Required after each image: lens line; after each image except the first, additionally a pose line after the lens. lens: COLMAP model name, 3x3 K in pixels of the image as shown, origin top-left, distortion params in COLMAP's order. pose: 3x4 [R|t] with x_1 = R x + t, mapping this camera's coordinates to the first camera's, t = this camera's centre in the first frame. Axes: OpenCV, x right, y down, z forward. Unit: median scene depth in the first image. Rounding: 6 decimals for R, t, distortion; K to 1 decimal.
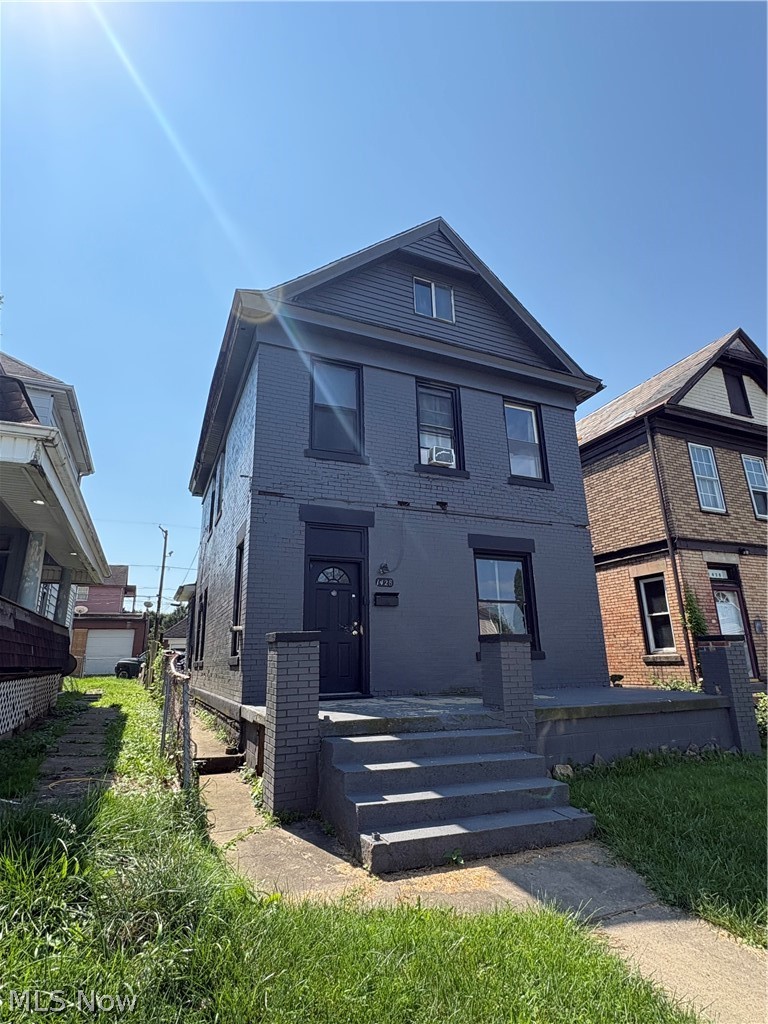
lens RADIAL K [[532.0, 0, 383.2], [0, 532.0, 510.4], [0, 0, 1]] dist [-0.004083, 0.000909]
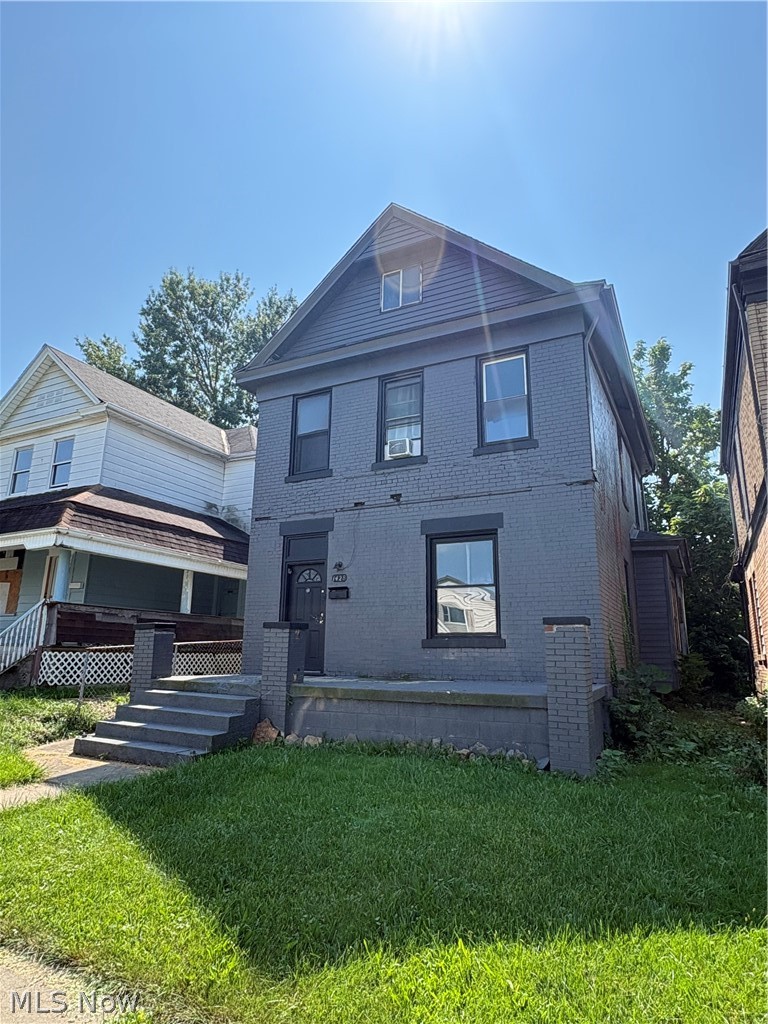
lens RADIAL K [[613.1, 0, 388.3], [0, 613.1, 509.2], [0, 0, 1]] dist [0.001741, 0.004108]
pose [[0.636149, -0.156060, -0.755619, 0.991524], [0.187855, 0.981188, -0.044493, 0.062469], [0.748348, -0.113643, 0.653499, 0.214357]]
